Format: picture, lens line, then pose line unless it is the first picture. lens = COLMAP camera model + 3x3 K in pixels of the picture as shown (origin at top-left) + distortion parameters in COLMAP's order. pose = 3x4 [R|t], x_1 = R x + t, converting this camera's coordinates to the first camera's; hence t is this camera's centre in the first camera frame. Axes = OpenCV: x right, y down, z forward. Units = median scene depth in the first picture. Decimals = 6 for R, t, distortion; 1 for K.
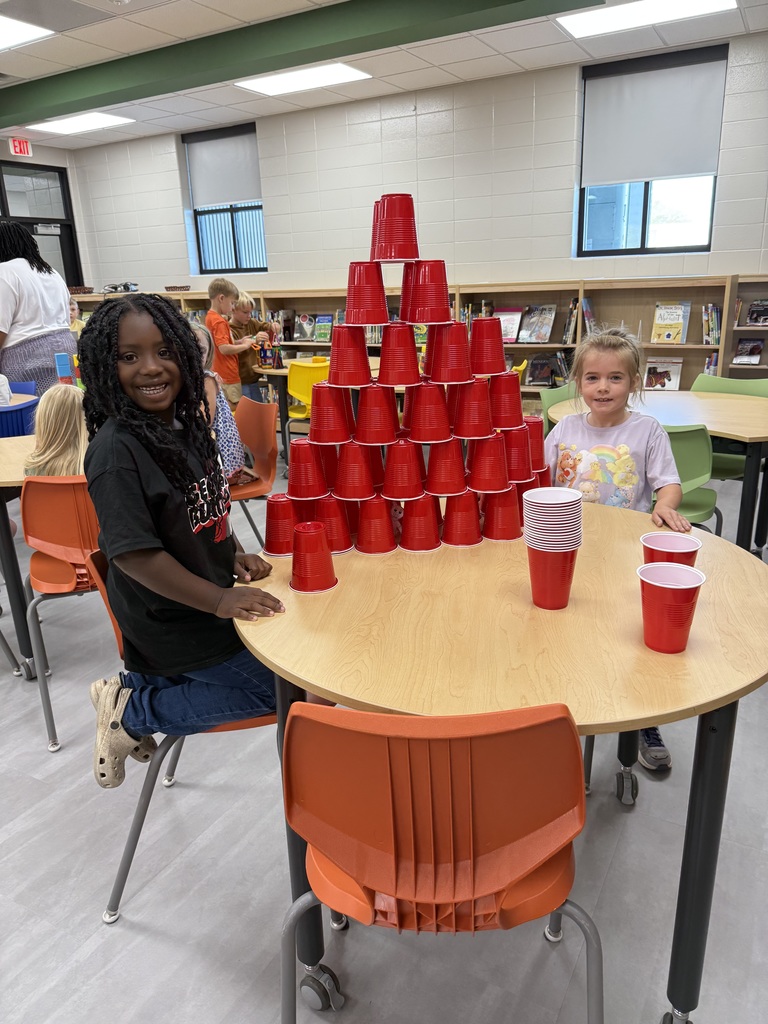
lens RADIAL K [[735.7, 0, 384.0], [0, 735.7, 512.0], [0, 0, 1]] dist [0.007261, -0.003578]
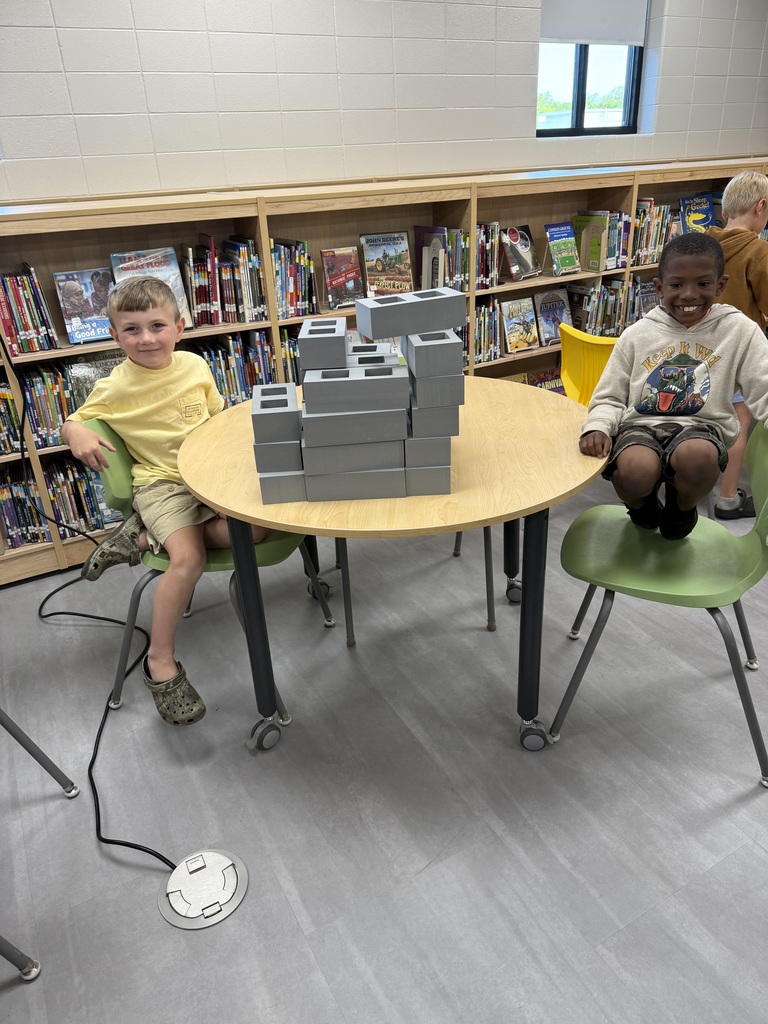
lens RADIAL K [[735.7, 0, 384.0], [0, 735.7, 512.0], [0, 0, 1]] dist [0.007261, -0.003578]
pose [[0.522847, -0.361542, 0.771958, -0.629360], [0.294064, 0.926508, 0.234755, -0.226340], [-0.800099, 0.104264, 0.590738, 0.768014]]
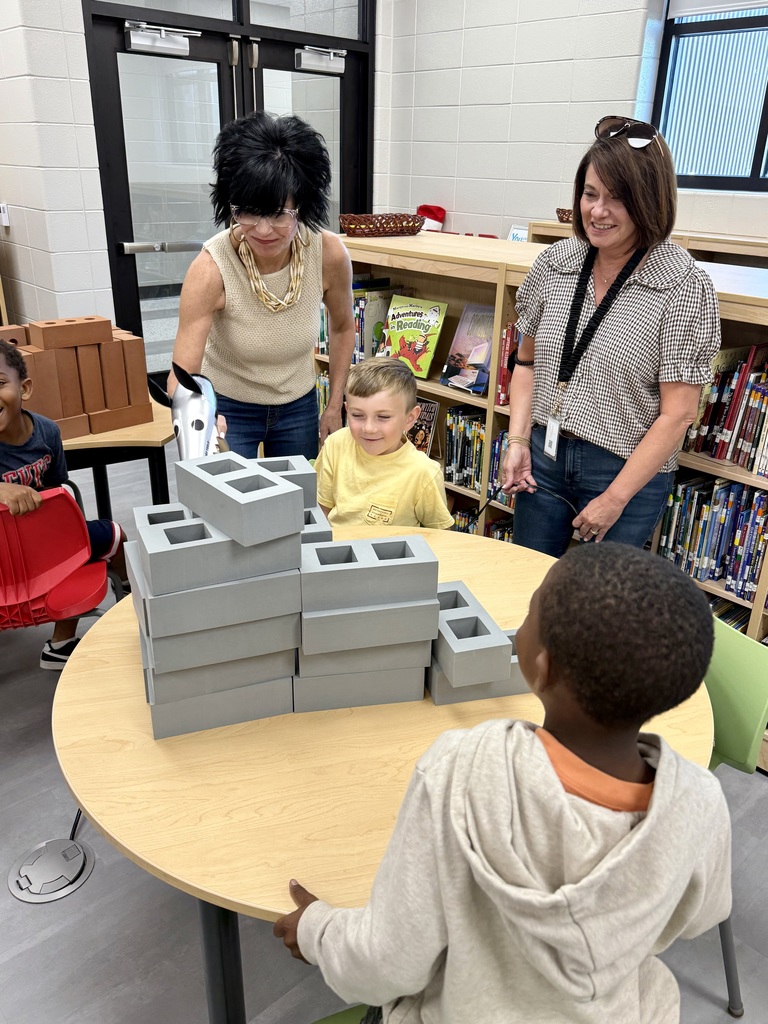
lens RADIAL K [[827.4, 0, 384.0], [0, 827.4, 512.0], [0, 0, 1]] dist [0.029675, -0.005413]
pose [[0.950666, 0.176584, -0.255054, -0.347524], [-0.151137, 0.981648, 0.116299, -0.253383], [0.270909, -0.072013, 0.959907, 0.720604]]
